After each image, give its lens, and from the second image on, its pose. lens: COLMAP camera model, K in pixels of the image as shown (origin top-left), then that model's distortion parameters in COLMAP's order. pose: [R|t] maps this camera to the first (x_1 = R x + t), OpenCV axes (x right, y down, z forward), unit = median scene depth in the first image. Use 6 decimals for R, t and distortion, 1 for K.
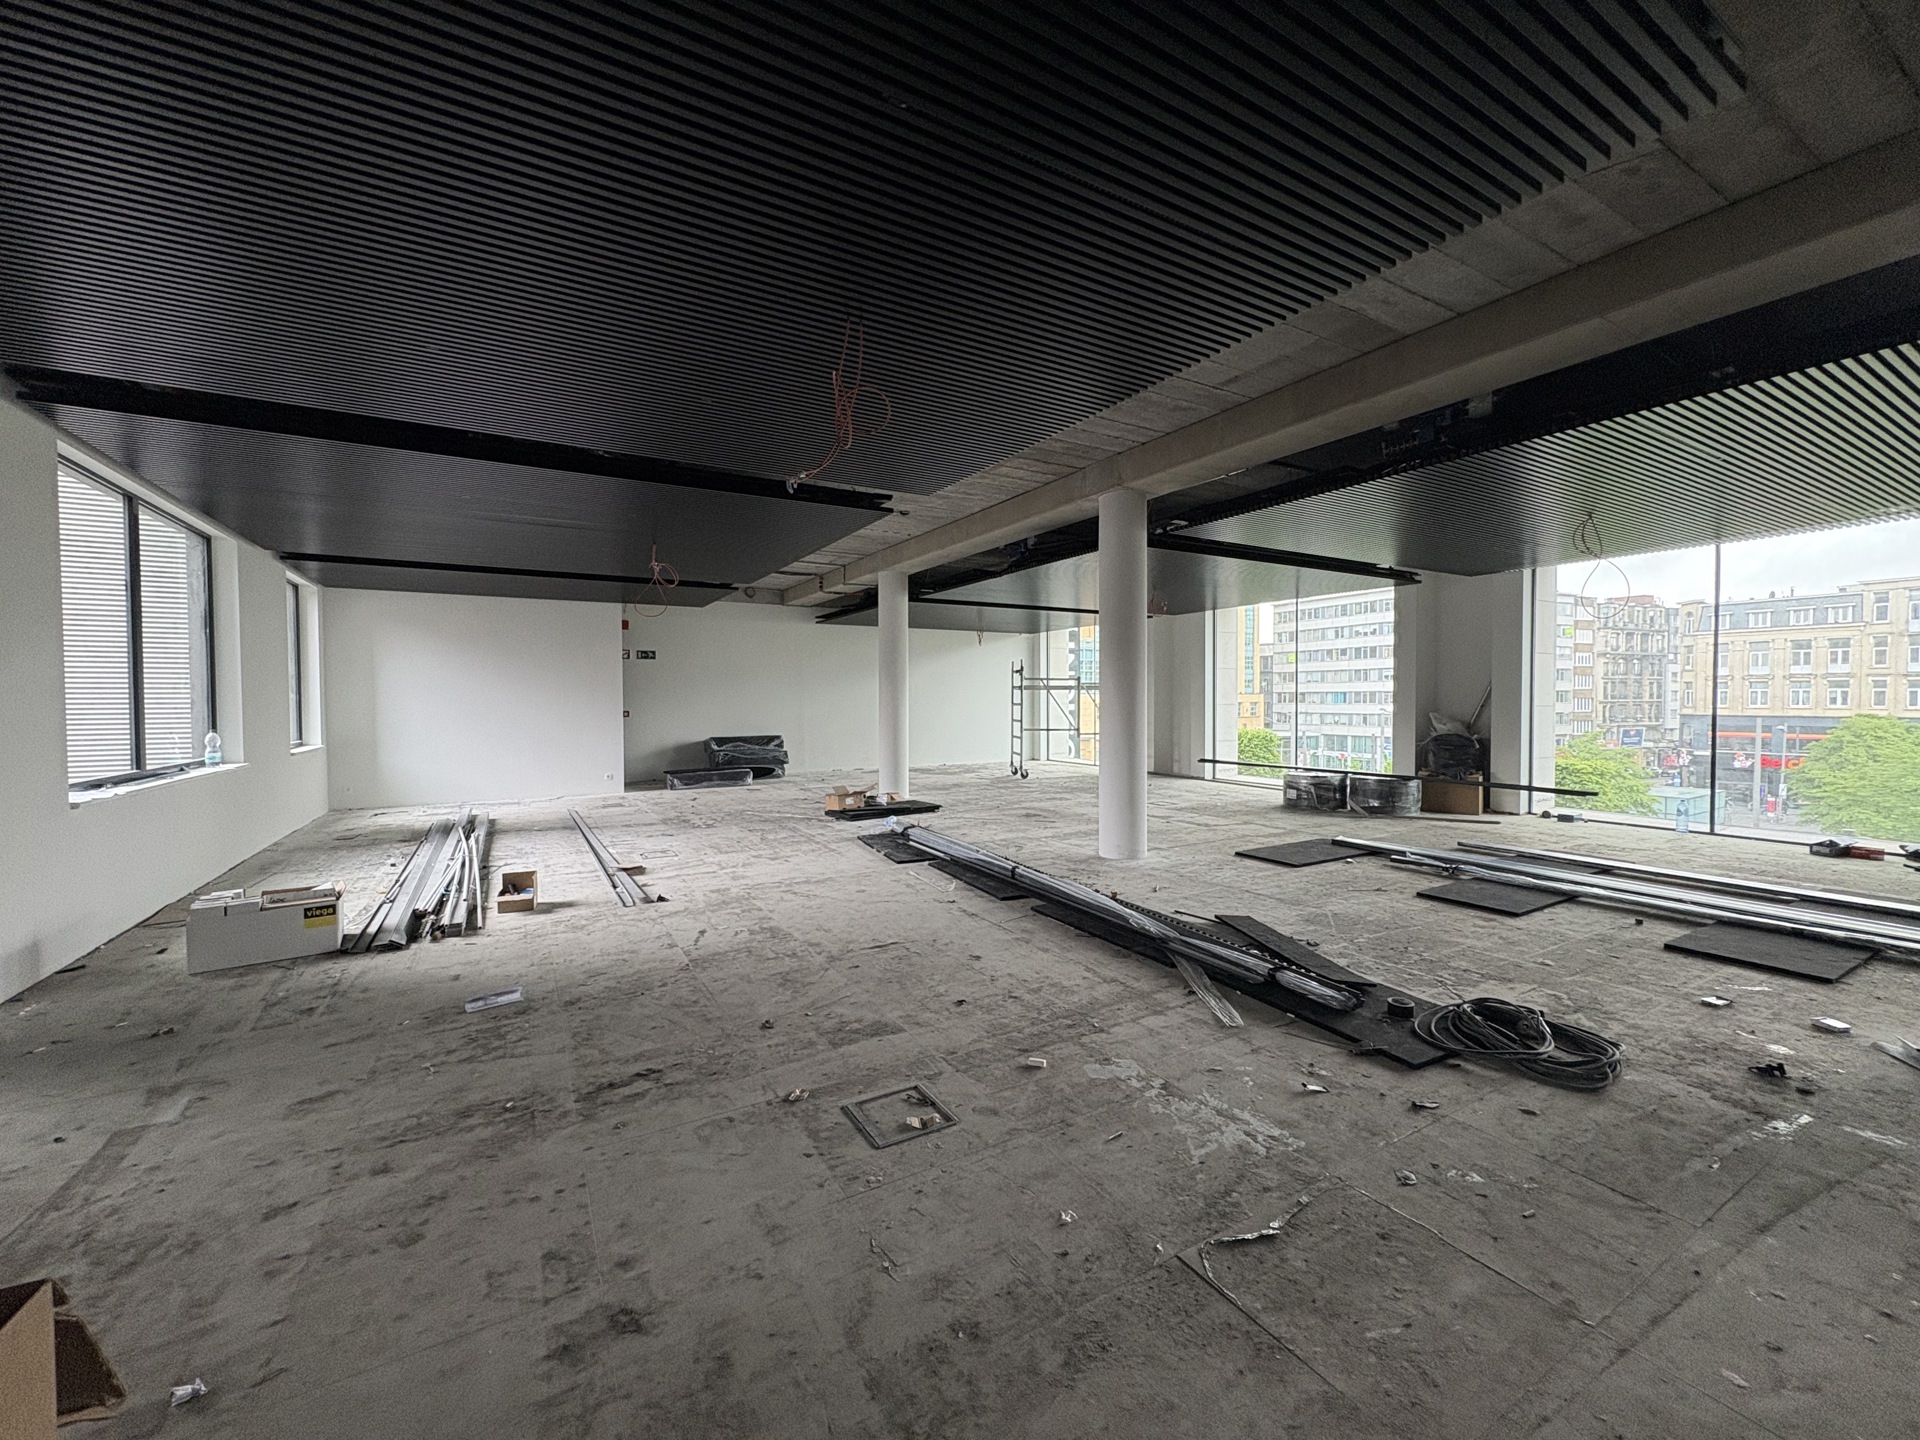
lens RADIAL K [[761.9, 0, 956.9], [0, 761.9, 713.6], [0, 0, 1]] dist [0.000123, -0.000044]
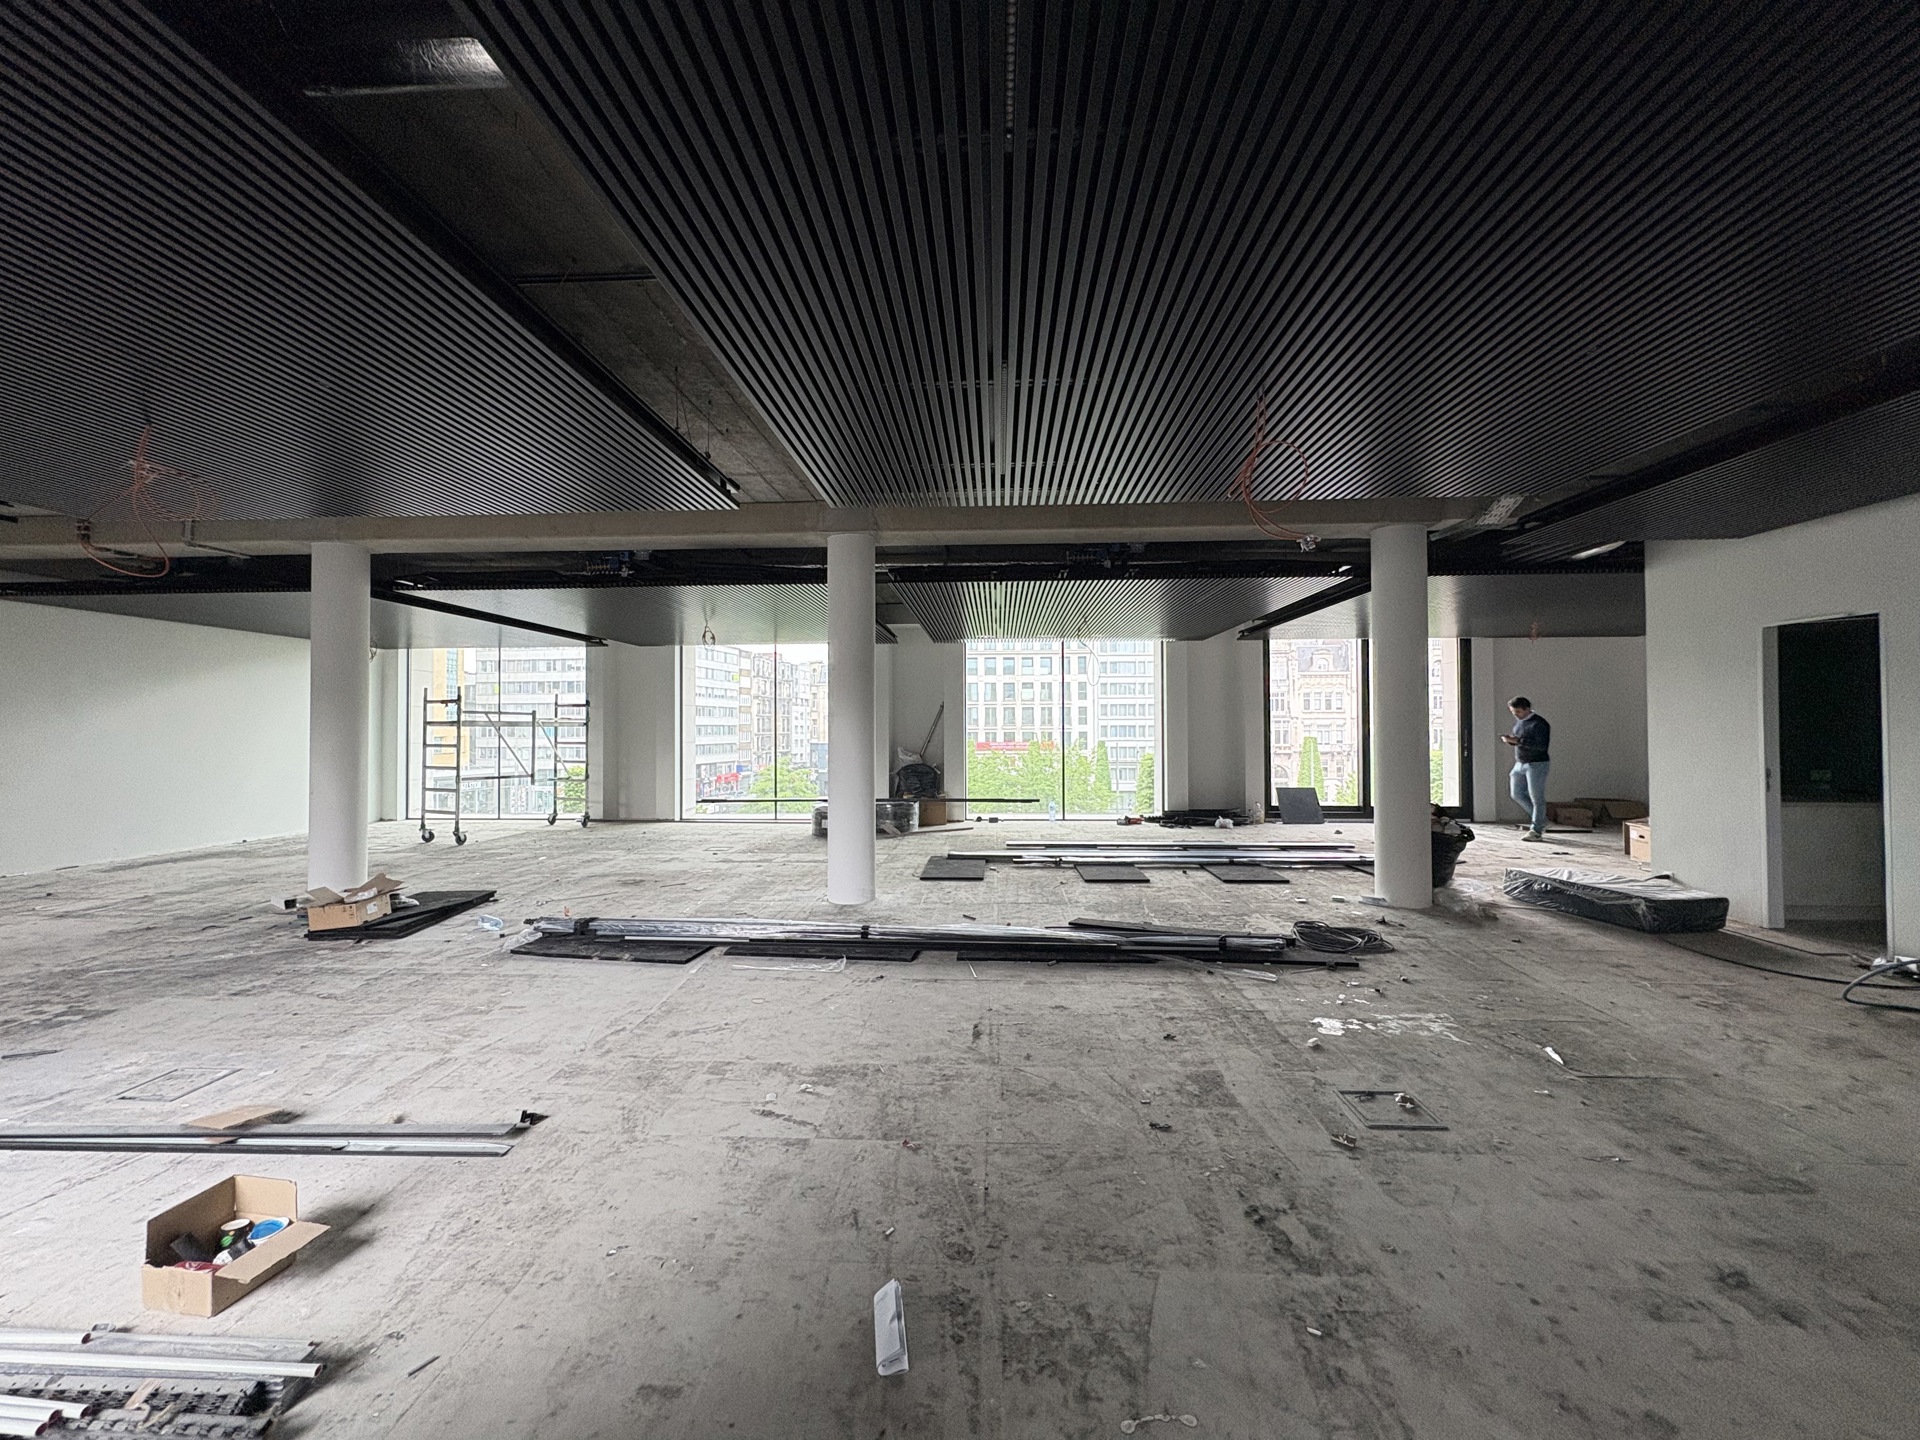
lens RADIAL K [[761.9, 0, 956.9], [0, 761.9, 713.6], [0, 0, 1]] dist [0.000123, -0.000044]
pose [[0.546321, 0.017610, 0.837390, -0.930360], [0.018497, 0.999281, -0.033082, -0.032982], [-0.837371, 0.033562, 0.545603, 0.587677]]
